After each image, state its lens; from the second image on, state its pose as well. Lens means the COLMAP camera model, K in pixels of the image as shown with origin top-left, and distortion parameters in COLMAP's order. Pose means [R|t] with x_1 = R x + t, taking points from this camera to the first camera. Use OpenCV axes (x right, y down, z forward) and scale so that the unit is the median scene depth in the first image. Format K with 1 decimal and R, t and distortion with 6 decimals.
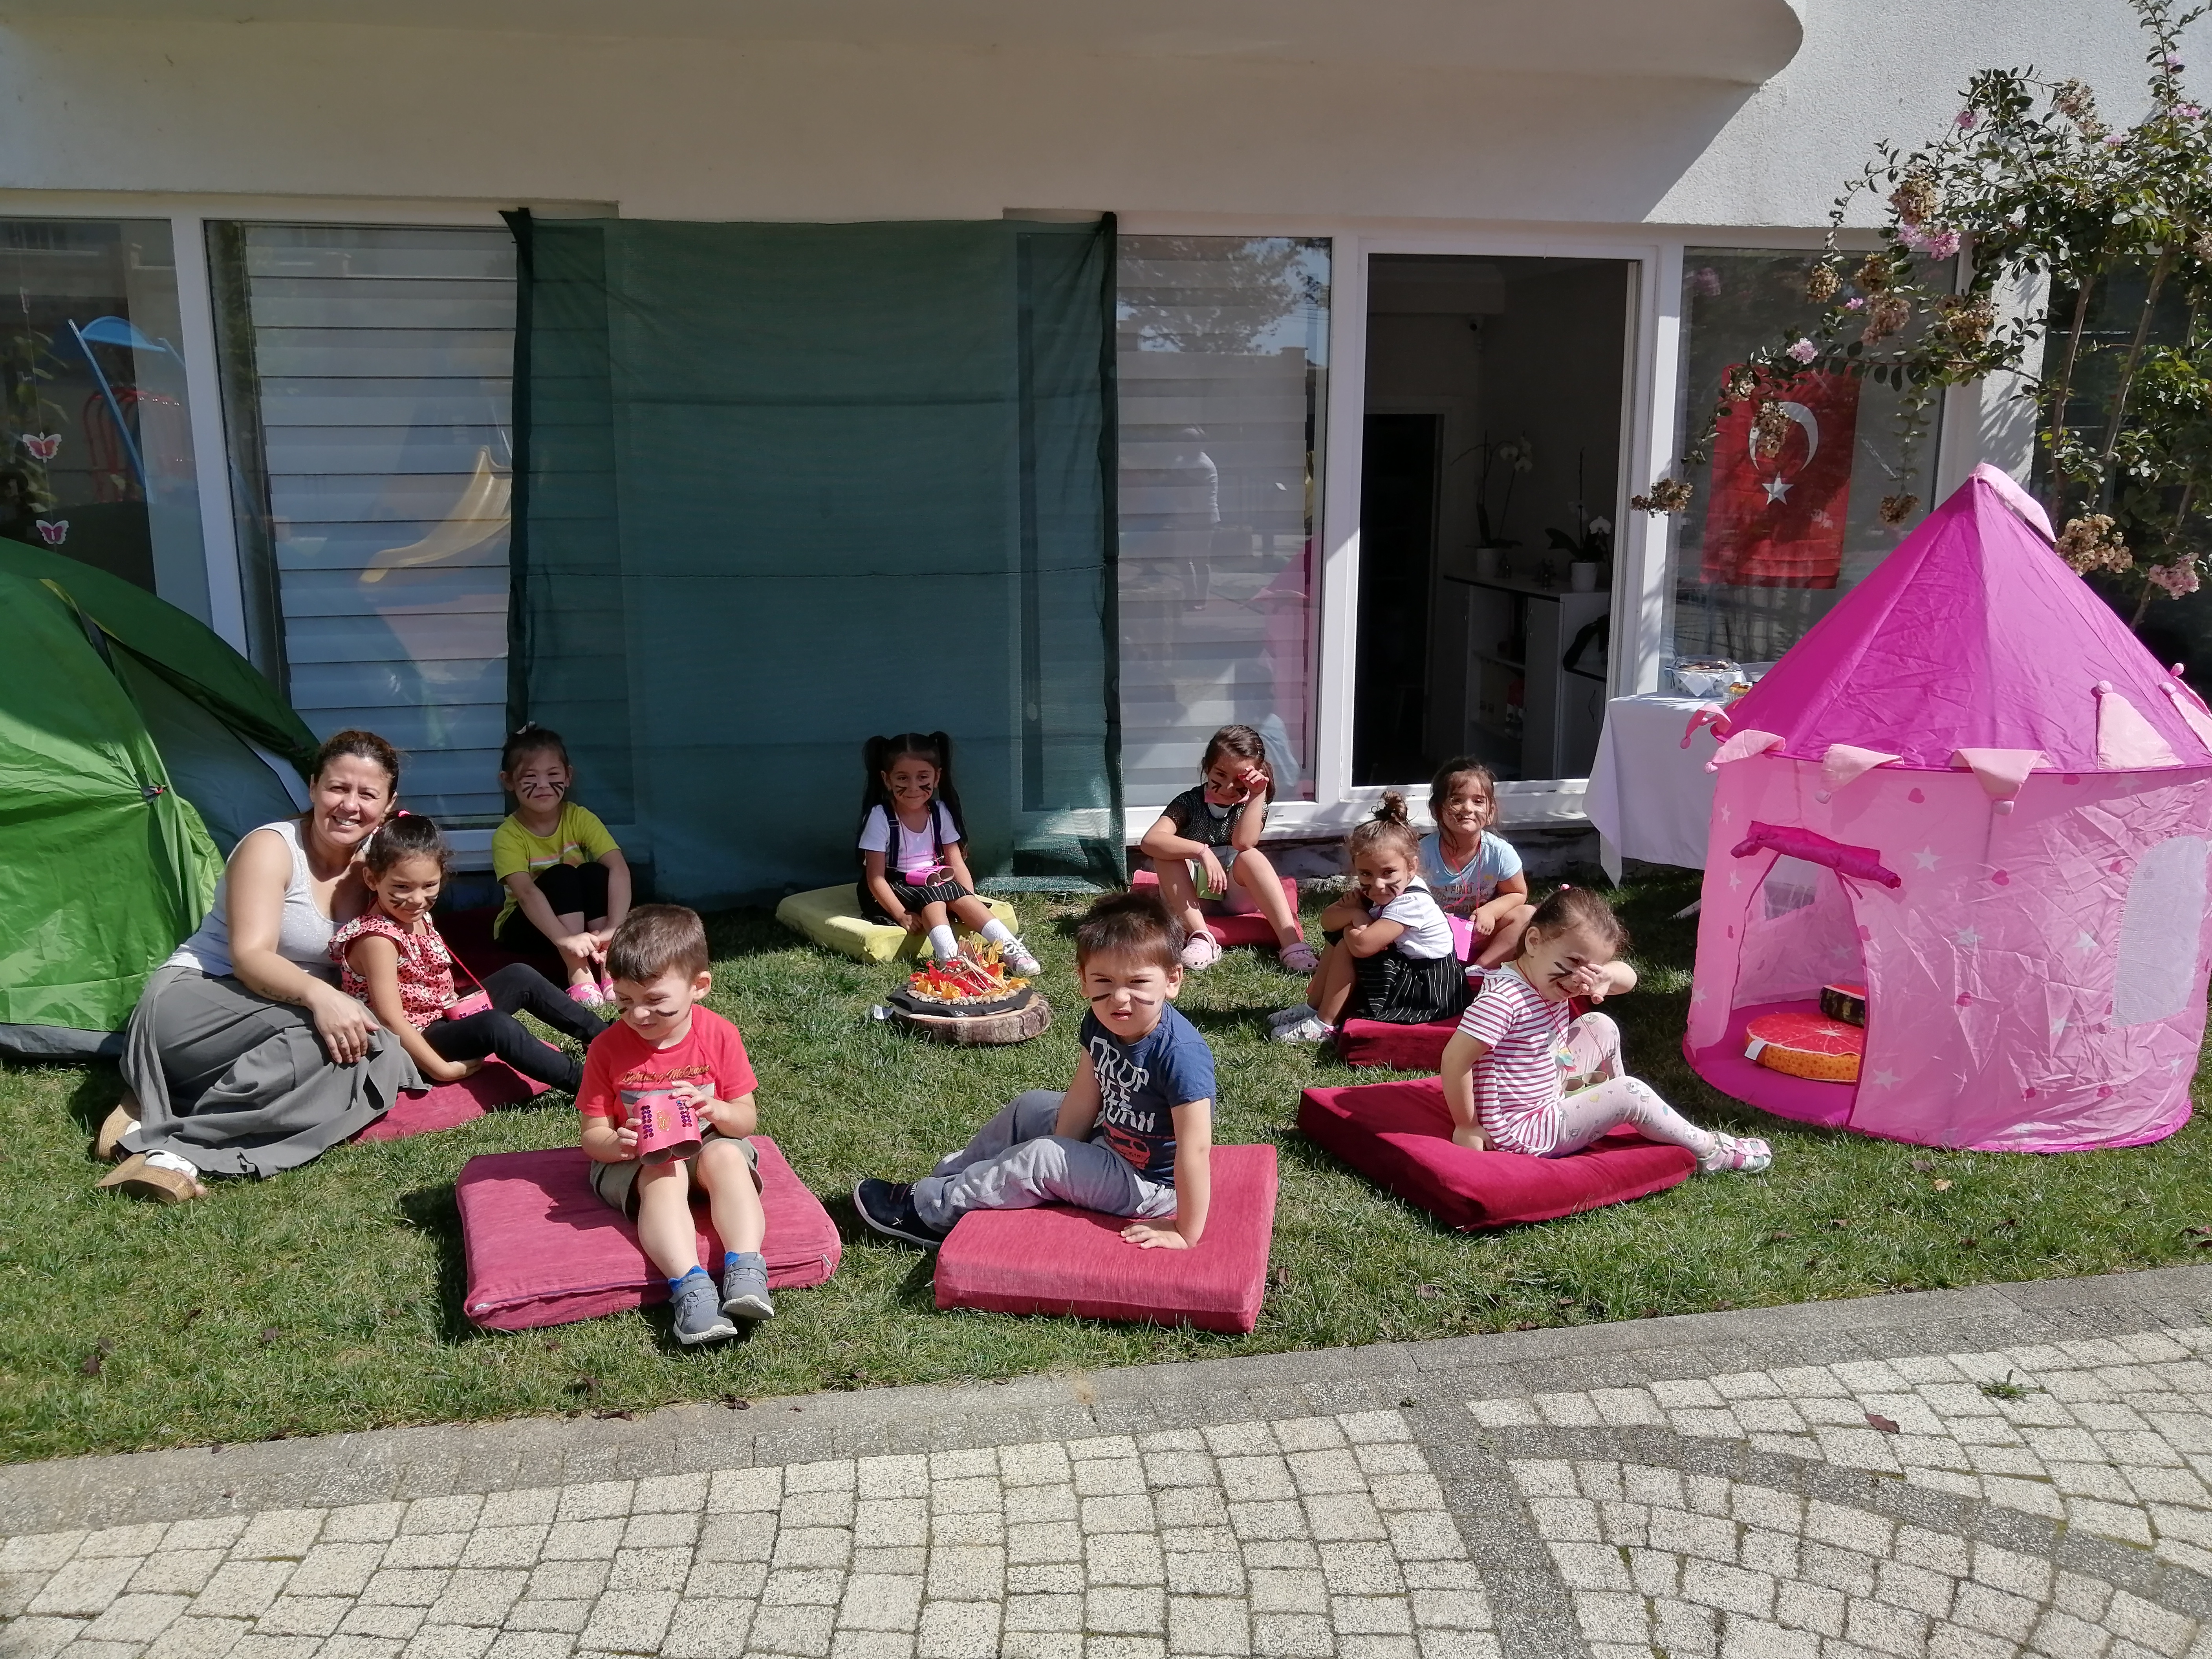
lens RADIAL K [[1772.4, 0, 1065.1], [0, 1772.4, 822.0], [0, 0, 1]] dist [-0.003158, 0.016495]
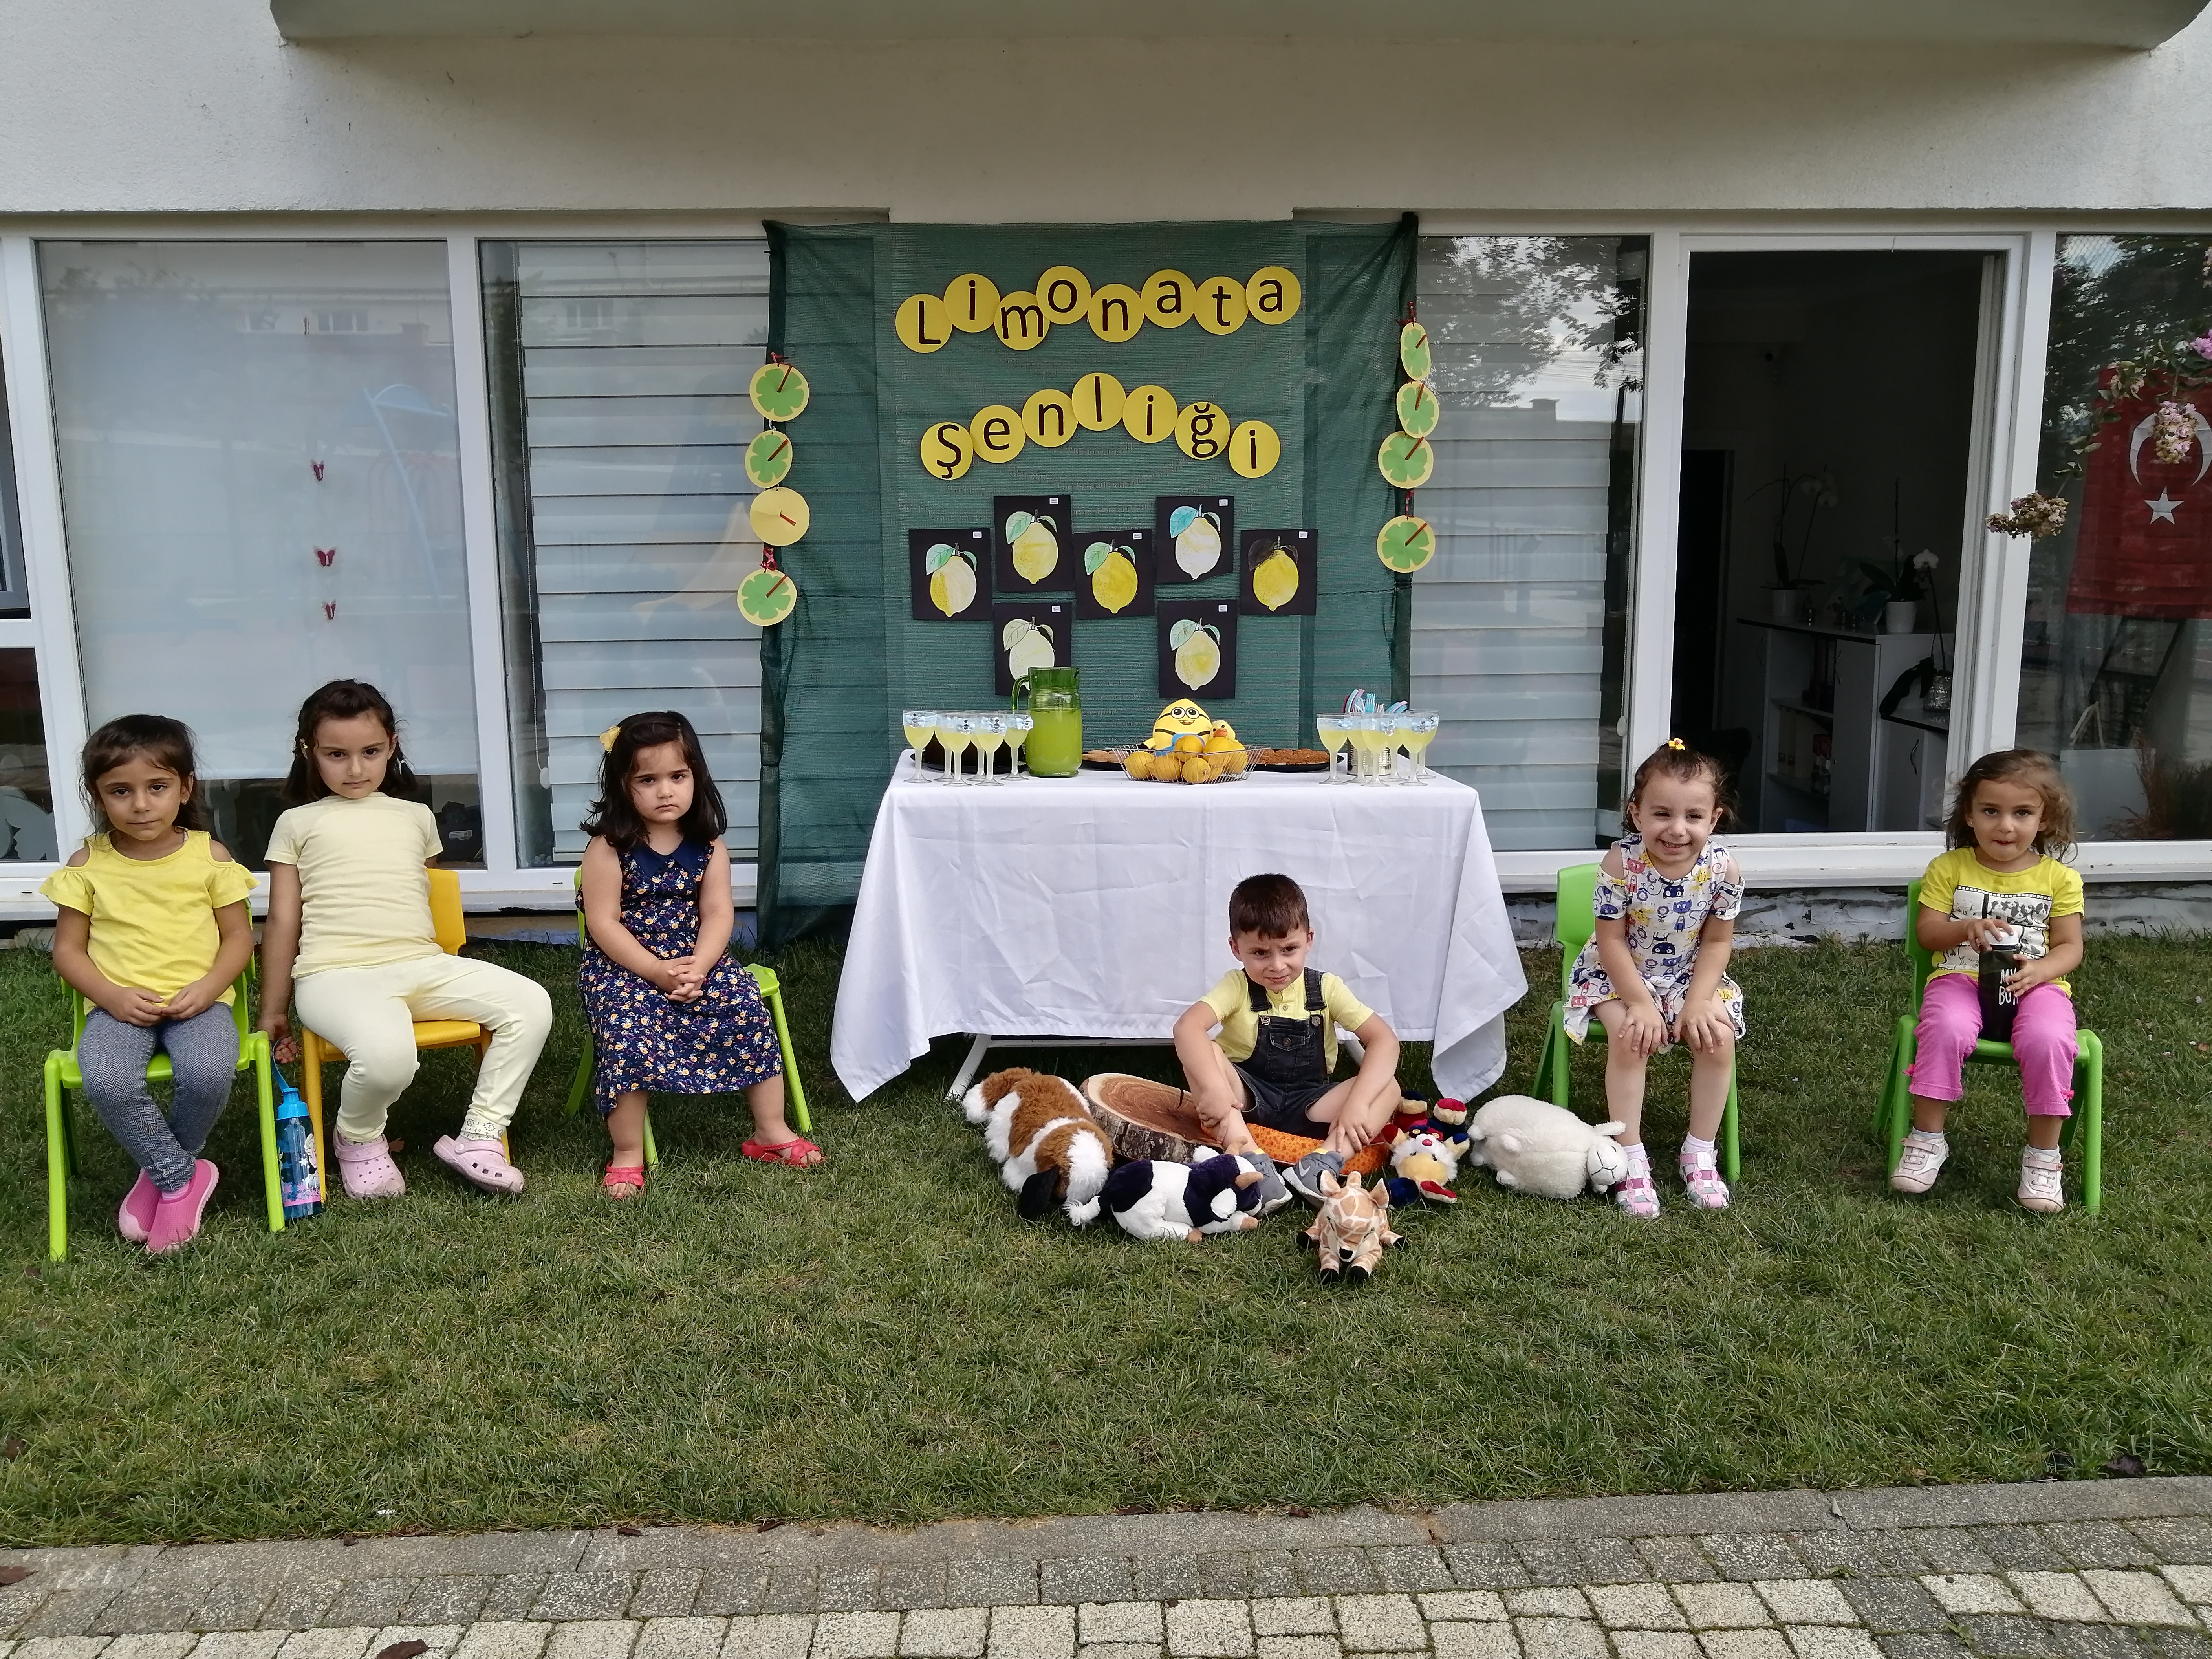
lens RADIAL K [[1756.0, 0, 1092.5], [0, 1756.0, 812.4], [0, 0, 1]] dist [-0.014165, 0.049425]
pose [[0.993709, 0.013196, -0.111211, -0.052404], [-0.017896, 0.998983, -0.041373, 0.019372], [0.110552, 0.043103, 0.992935, 0.132598]]
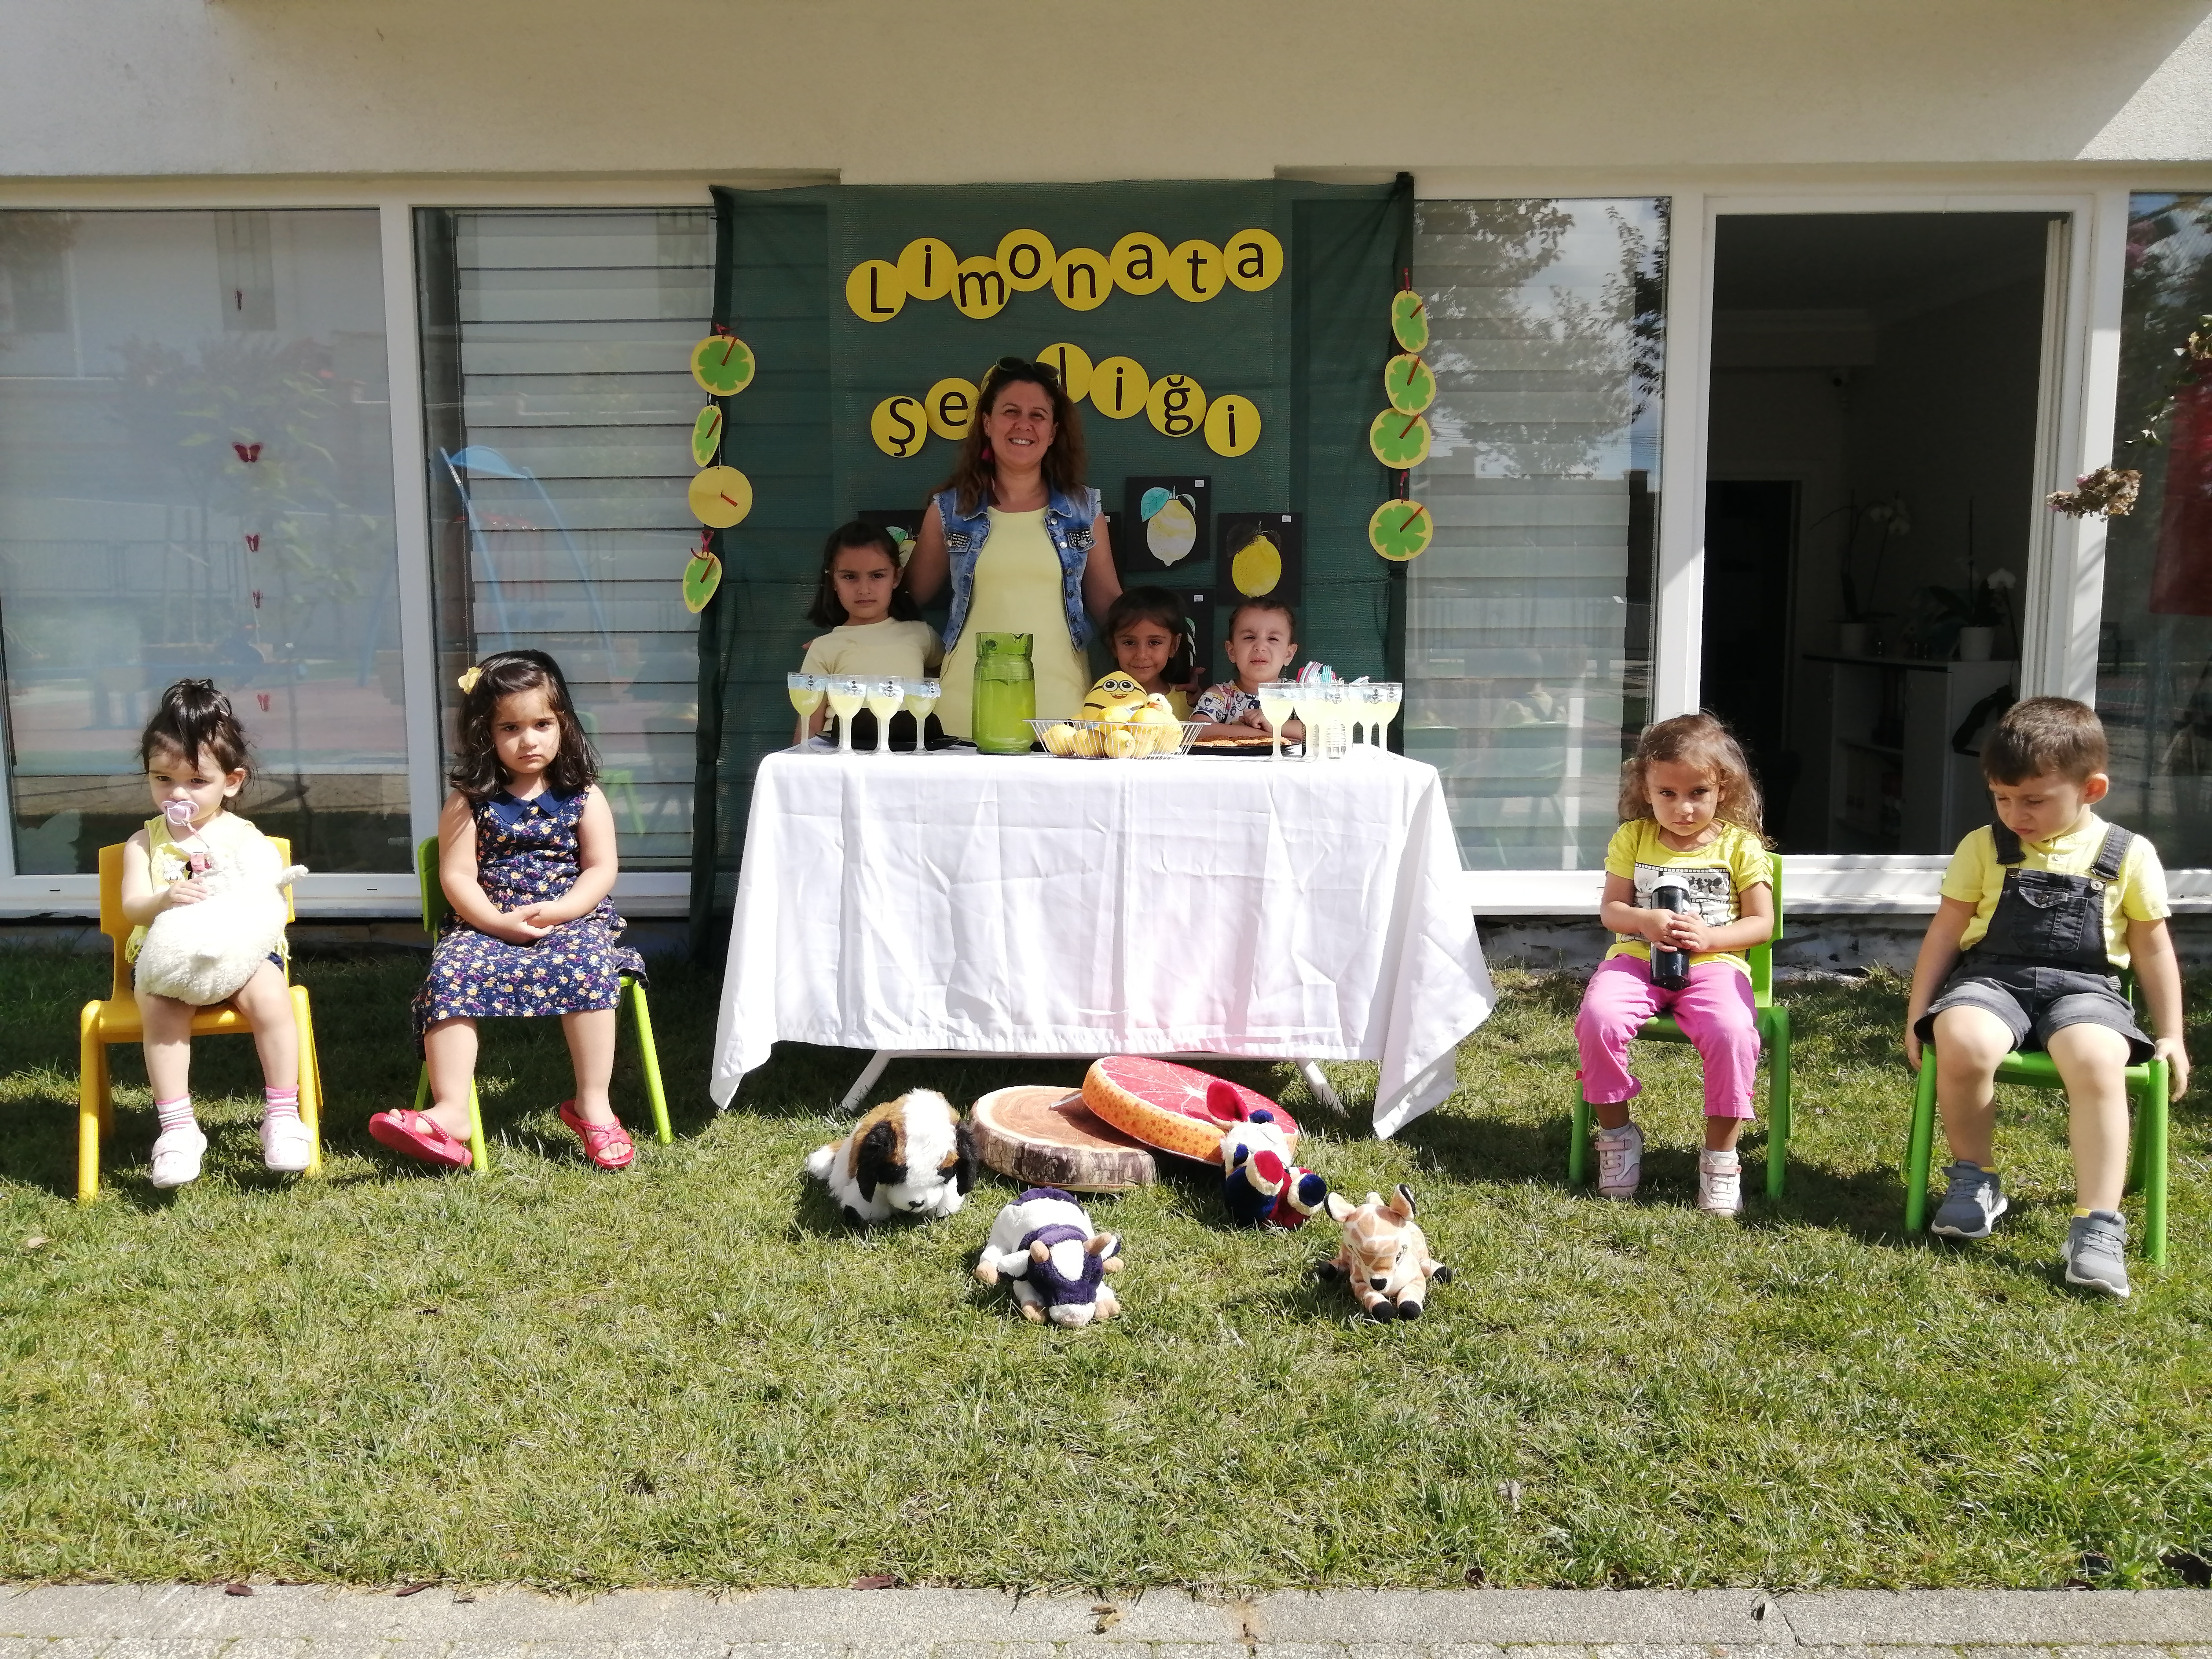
lens RADIAL K [[1713.4, 0, 1106.0], [0, 1713.4, 829.5], [0, 0, 1]] dist [-0.019296, 0.048491]
pose [[0.985233, 0.019052, -0.170154, 0.051379], [-0.033063, 0.996255, -0.079898, 0.073063], [0.167994, 0.084344, 0.982173, 0.308274]]
